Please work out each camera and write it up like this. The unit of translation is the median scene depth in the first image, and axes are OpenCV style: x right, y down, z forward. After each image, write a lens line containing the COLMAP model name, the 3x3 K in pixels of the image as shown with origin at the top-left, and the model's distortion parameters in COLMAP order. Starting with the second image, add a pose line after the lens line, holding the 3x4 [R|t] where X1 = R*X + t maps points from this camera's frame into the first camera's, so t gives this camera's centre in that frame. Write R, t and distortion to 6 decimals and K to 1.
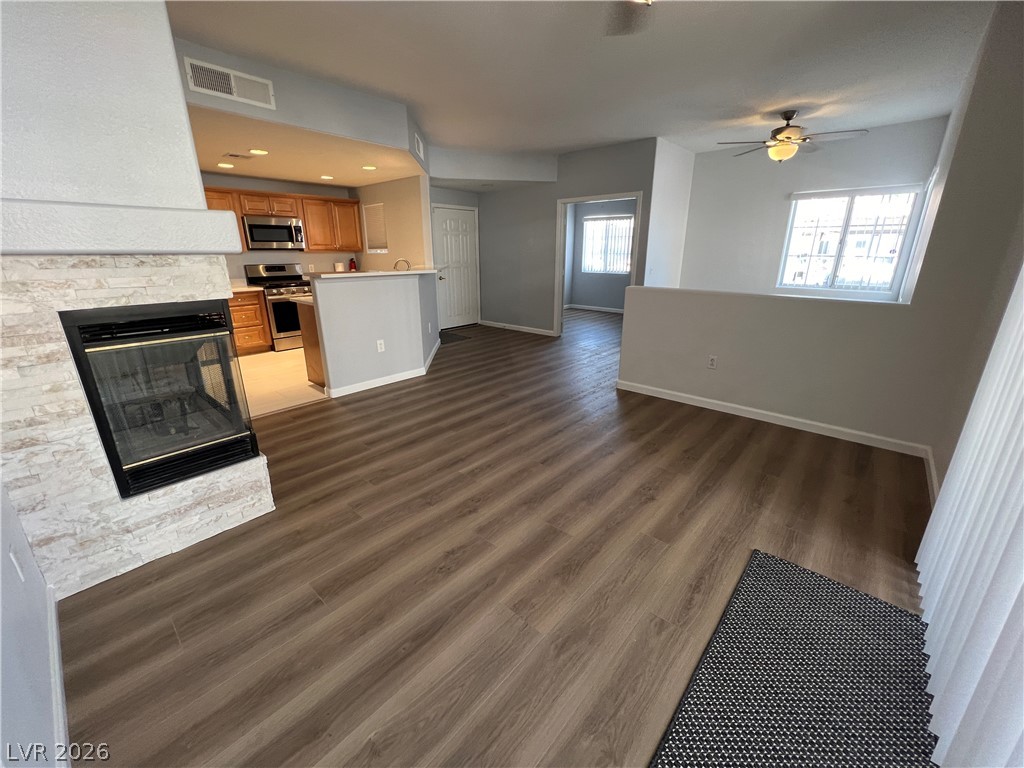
lens RADIAL K [[410.8, 0, 510.0], [0, 410.8, 381.1], [0, 0, 1]] dist [-0.001722, 0.000047]
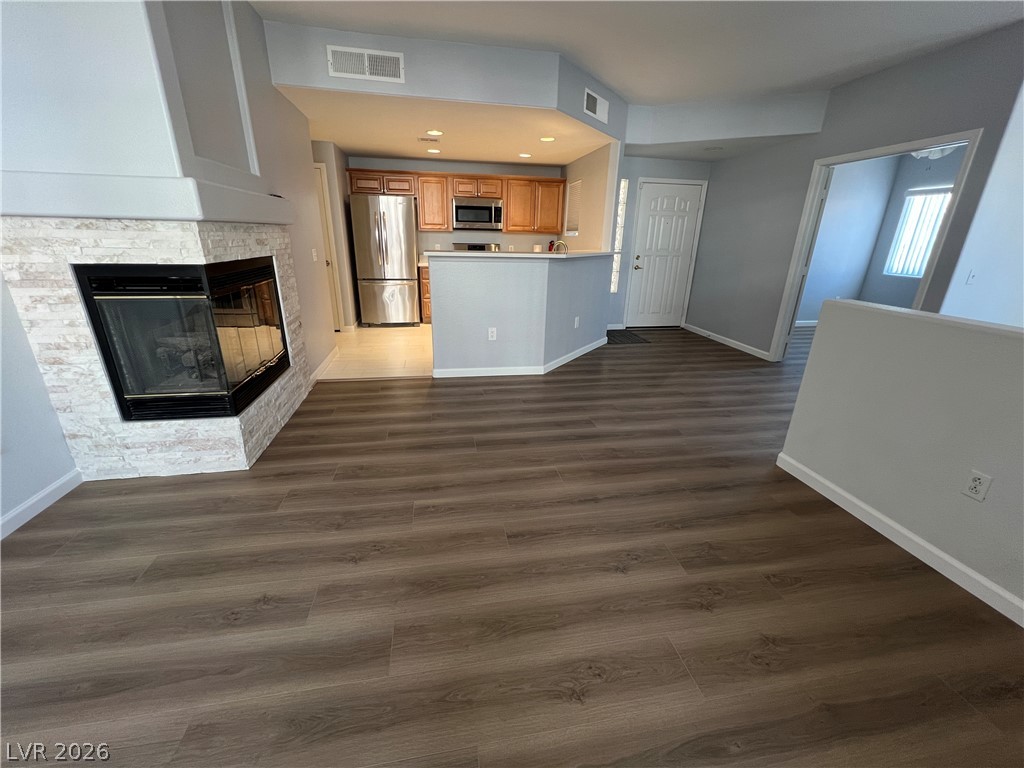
lens RADIAL K [[410.8, 0, 510.6], [0, 410.8, 380.8], [0, 0, 1]] dist [-0.001722, 0.000047]
pose [[0.788359, 0.224421, -0.572822, 0.371081], [-0.208700, 0.973438, 0.094145, -0.107813], [0.578735, 0.045328, 0.814255, 0.379039]]
